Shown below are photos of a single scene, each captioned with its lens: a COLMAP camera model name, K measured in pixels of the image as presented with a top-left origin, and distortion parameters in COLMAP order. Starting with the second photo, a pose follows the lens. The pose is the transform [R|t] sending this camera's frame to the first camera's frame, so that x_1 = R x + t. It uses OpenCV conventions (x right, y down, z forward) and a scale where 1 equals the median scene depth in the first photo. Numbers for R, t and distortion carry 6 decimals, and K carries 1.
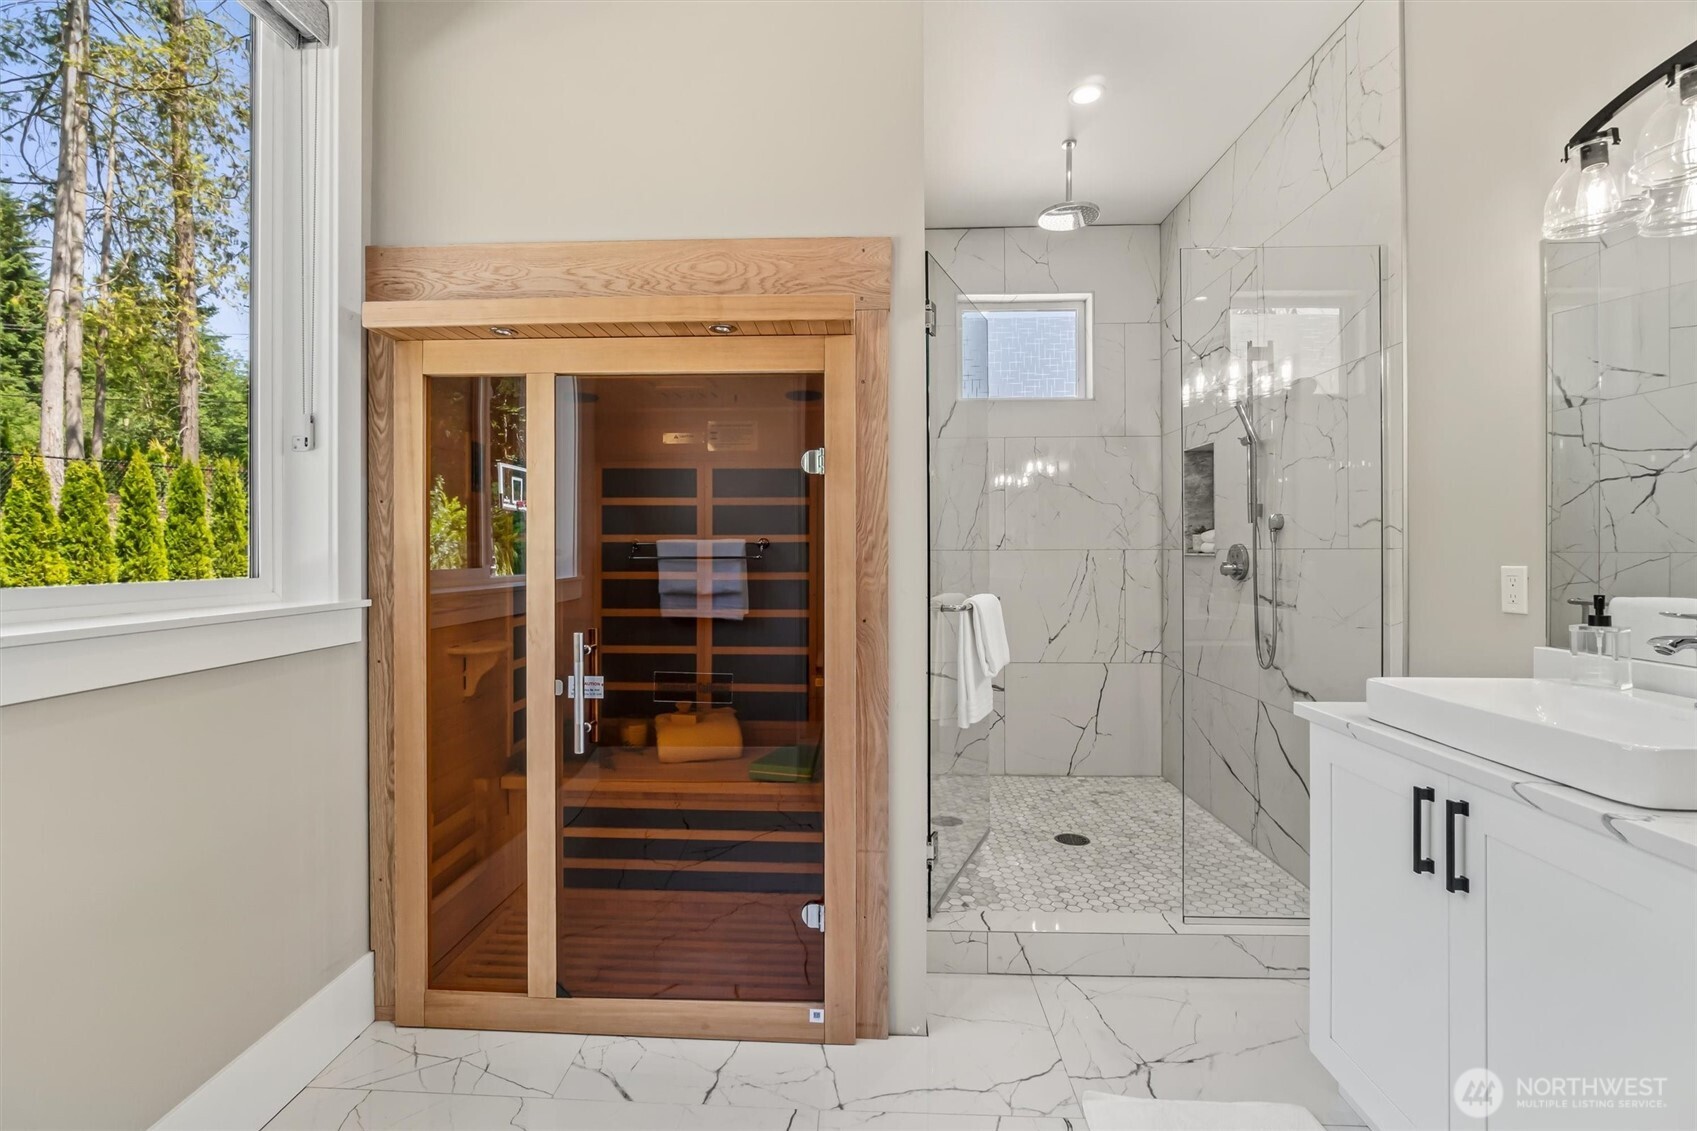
lens RADIAL K [[772.5, 0, 843.6], [0, 772.5, 539.6], [0, 0, 1]] dist [0.001273, 0.000652]
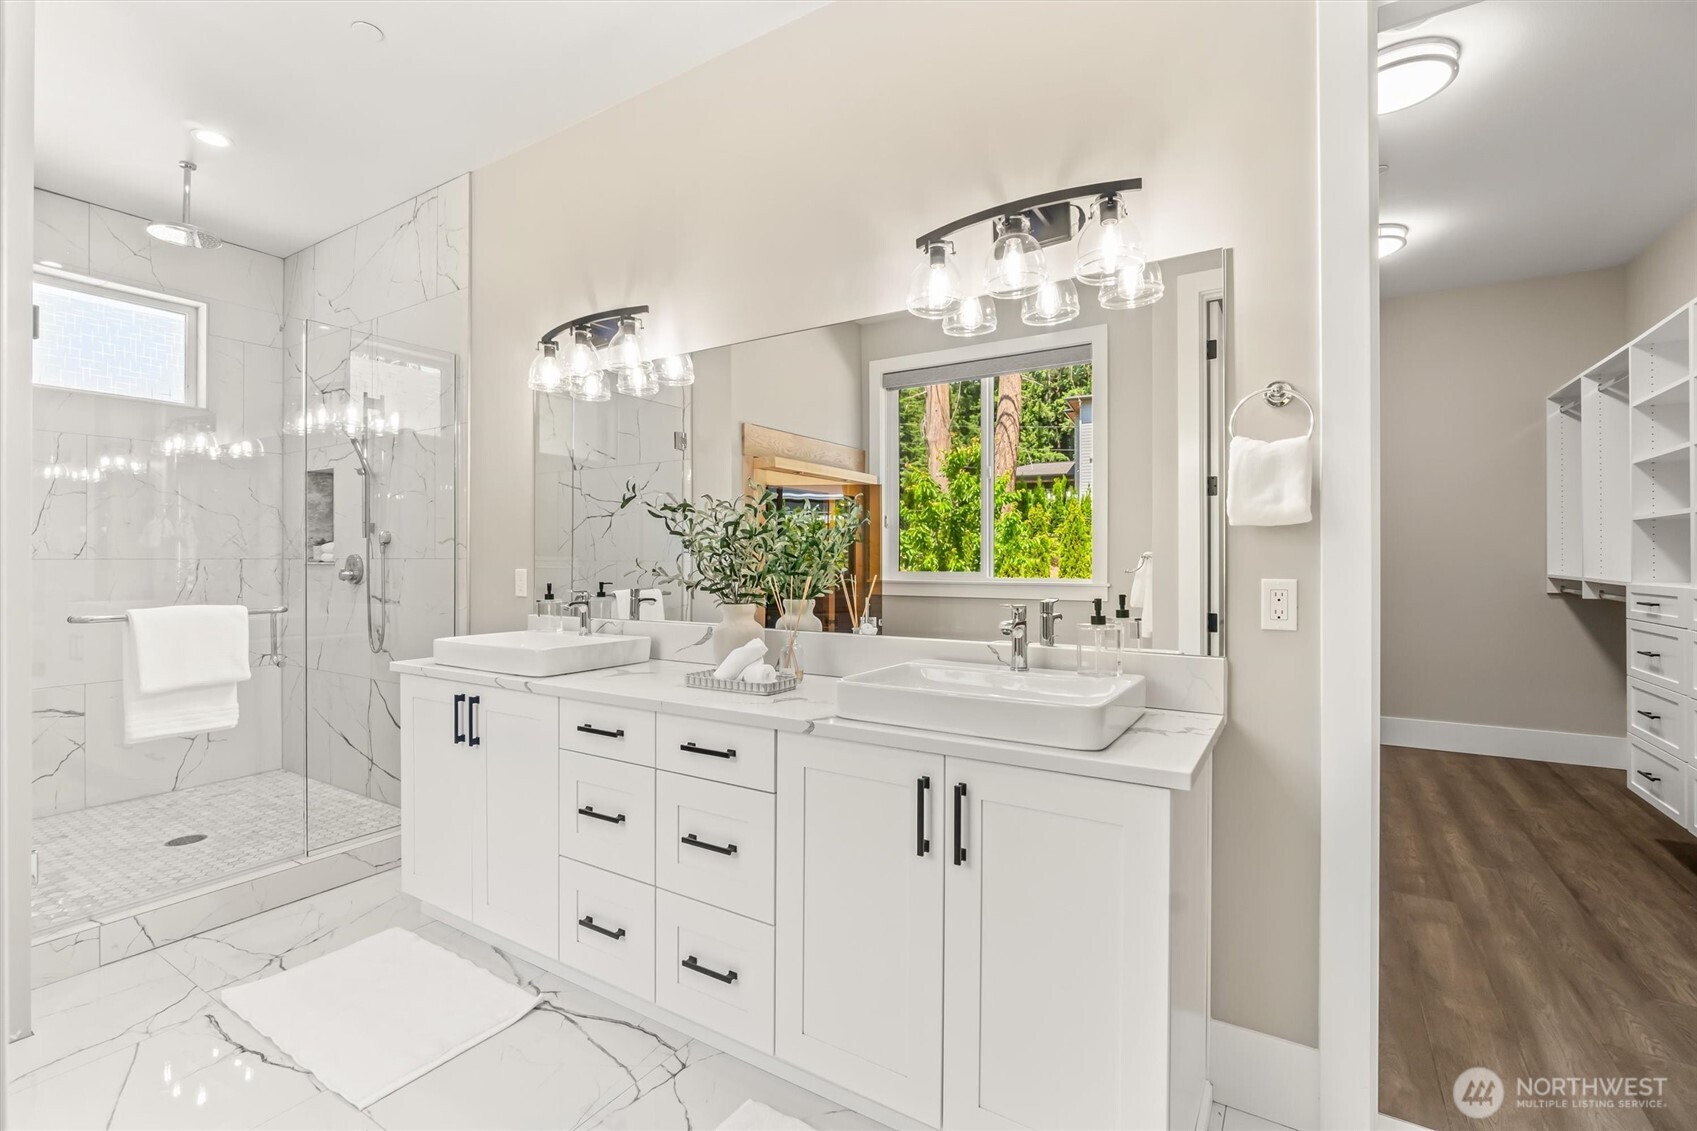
lens RADIAL K [[747.3, 0, 848.5], [0, 747.3, 565.5], [0, 0, 1]] dist [-0.038441, 0.010294]
pose [[0.491730, -0.004736, 0.870735, -0.123009], [-0.013665, 0.999820, 0.013154, -0.003112], [-0.870640, -0.018367, 0.491577, -0.261629]]
